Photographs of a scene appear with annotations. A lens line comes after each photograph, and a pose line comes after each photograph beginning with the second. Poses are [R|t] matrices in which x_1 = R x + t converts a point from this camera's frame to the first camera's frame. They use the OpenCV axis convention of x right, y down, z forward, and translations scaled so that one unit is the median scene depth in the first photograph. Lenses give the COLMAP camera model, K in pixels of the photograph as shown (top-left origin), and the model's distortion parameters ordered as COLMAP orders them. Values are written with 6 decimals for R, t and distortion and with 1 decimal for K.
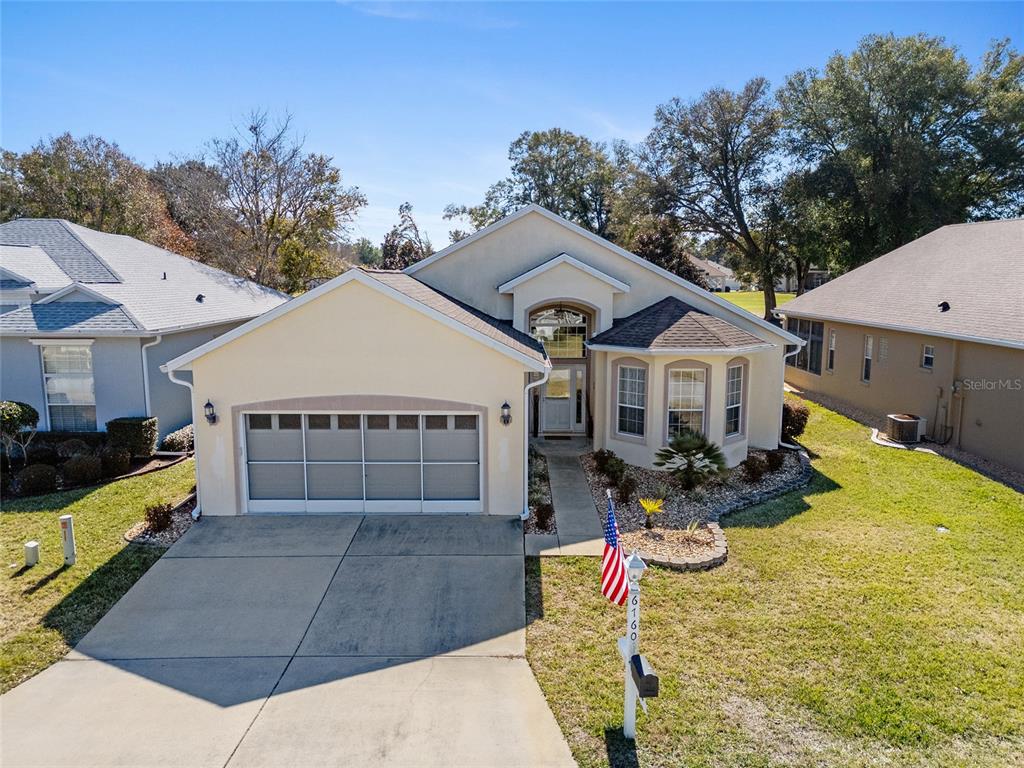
lens RADIAL K [[749.5, 0, 512.0], [0, 749.5, 384.0], [0, 0, 1]] dist [0.085488, -0.091507]
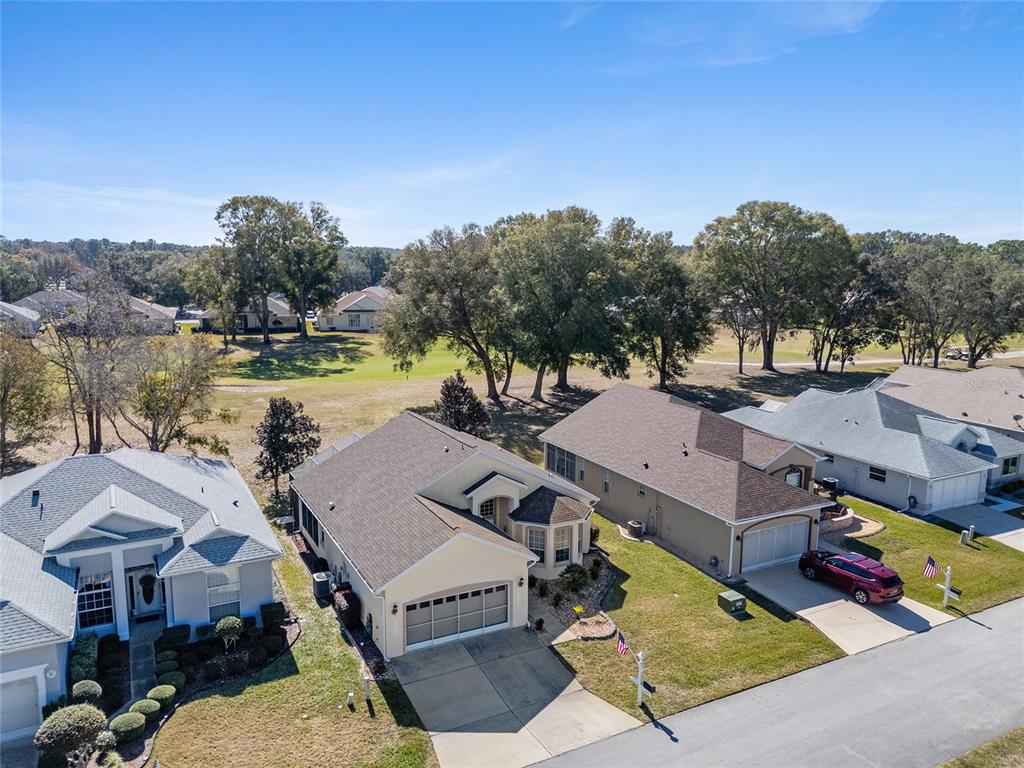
lens RADIAL K [[749.5, 0, 512.0], [0, 749.5, 384.0], [0, 0, 1]] dist [0.085488, -0.091507]
pose [[0.887080, -0.071342, 0.456069, -0.987452], [0.060168, 0.997426, 0.038995, -0.621266], [-0.457677, -0.007151, 0.889090, -0.951317]]
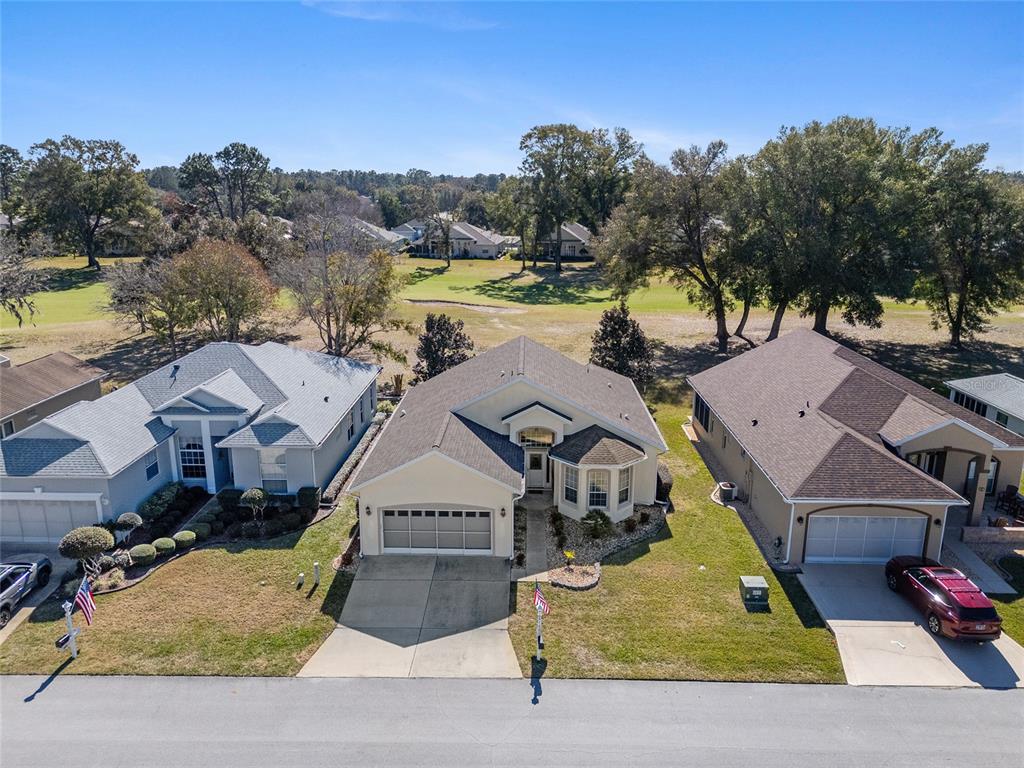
lens RADIAL K [[749.5, 0, 512.0], [0, 749.5, 384.0], [0, 0, 1]] dist [0.085488, -0.091507]
pose [[0.999802, 0.008194, -0.018153, 0.052330], [-0.006140, 0.993864, 0.110437, -0.555444], [0.018946, -0.110304, 0.993717, -1.085730]]
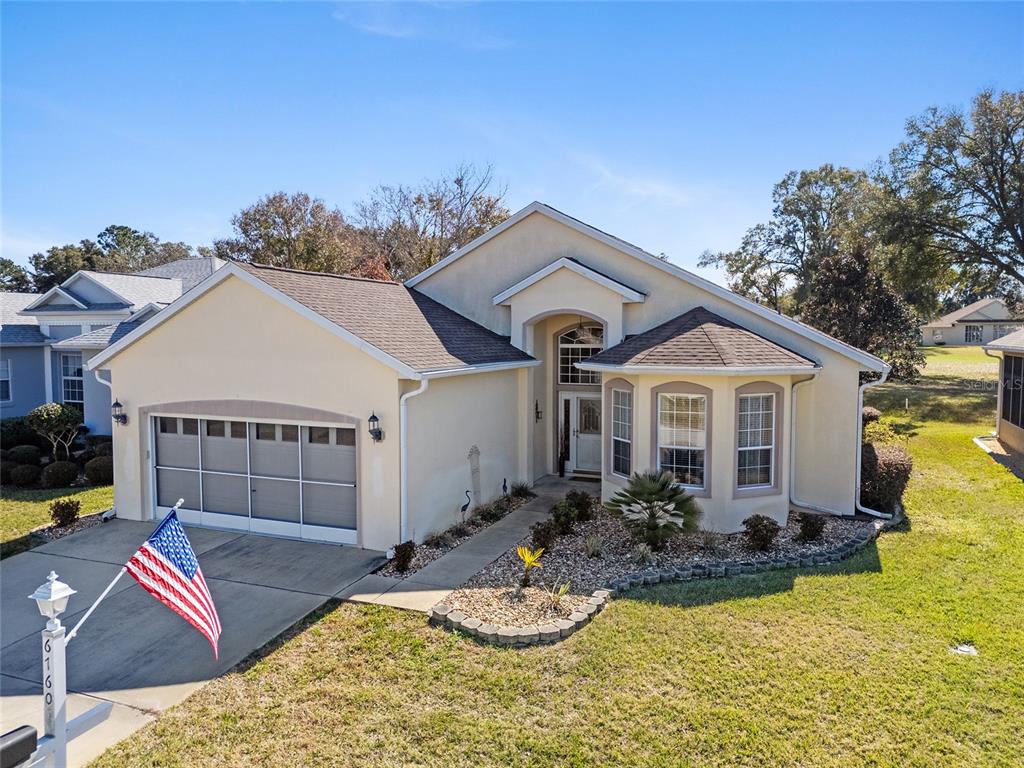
lens RADIAL K [[749.5, 0, 512.0], [0, 749.5, 384.0], [0, 0, 1]] dist [0.085488, -0.091507]
pose [[0.924220, 0.026823, -0.380917, 0.444392], [-0.055806, 0.996308, -0.065245, 0.036448], [0.377761, 0.081559, 0.922304, 0.266834]]
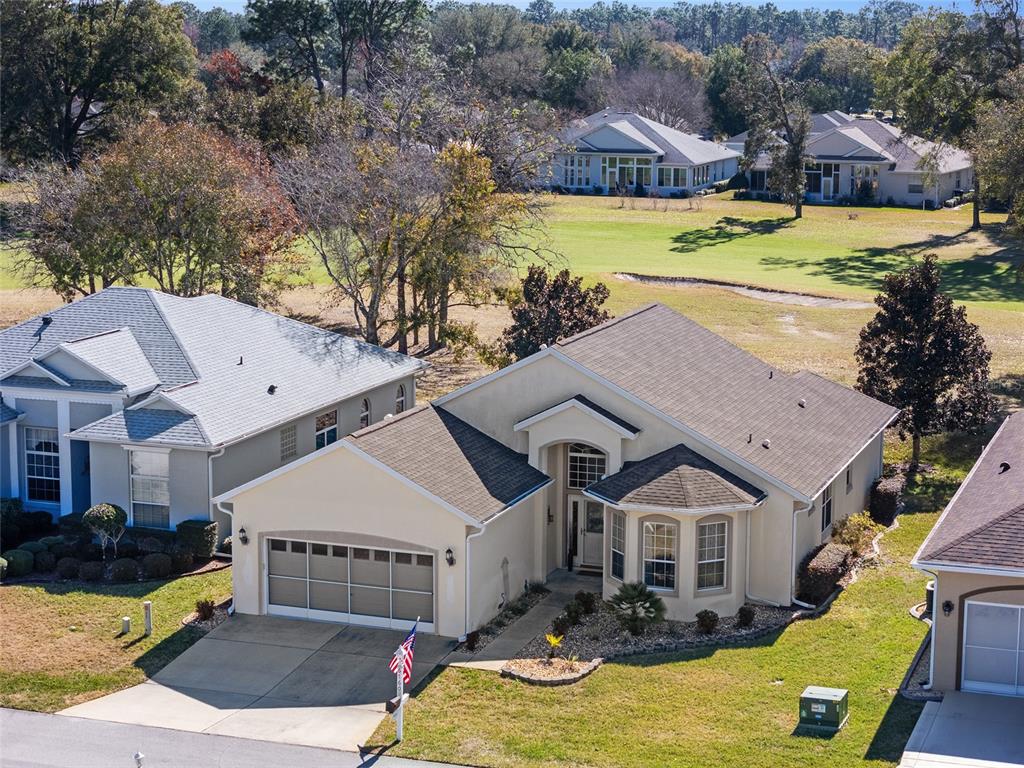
lens RADIAL K [[2036.8, 0, 512.0], [0, 2036.8, 384.0], [0, 0, 1]] dist [-0.007956, 0.325484]
pose [[0.942041, 0.061186, -0.329871, 1.181833], [-0.054417, 0.998076, 0.029723, -0.352136], [0.331055, -0.010050, 0.943558, -2.164103]]
